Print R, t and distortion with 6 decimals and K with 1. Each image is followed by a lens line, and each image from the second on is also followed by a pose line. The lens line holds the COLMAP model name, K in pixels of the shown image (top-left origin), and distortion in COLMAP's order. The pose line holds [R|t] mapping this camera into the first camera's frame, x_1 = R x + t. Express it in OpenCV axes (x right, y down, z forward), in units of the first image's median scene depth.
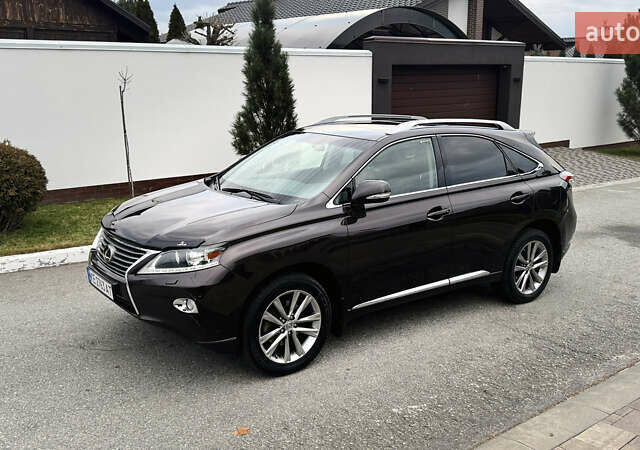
lens RADIAL K [[603.5, 0, 320.0], [0, 603.5, 225.0], [0, 0, 1]] dist [0.168891, -0.285860]
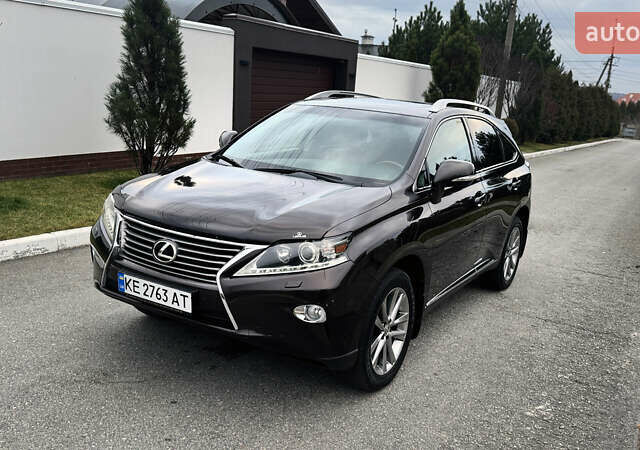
lens RADIAL K [[603.5, 0, 320.0], [0, 603.5, 225.0], [0, 0, 1]] dist [0.168891, -0.285860]
pose [[0.925575, -0.016364, 0.378210, -0.441772], [0.012239, 0.999837, 0.013307, 0.006453], [-0.378366, -0.007688, 0.925624, 0.242552]]
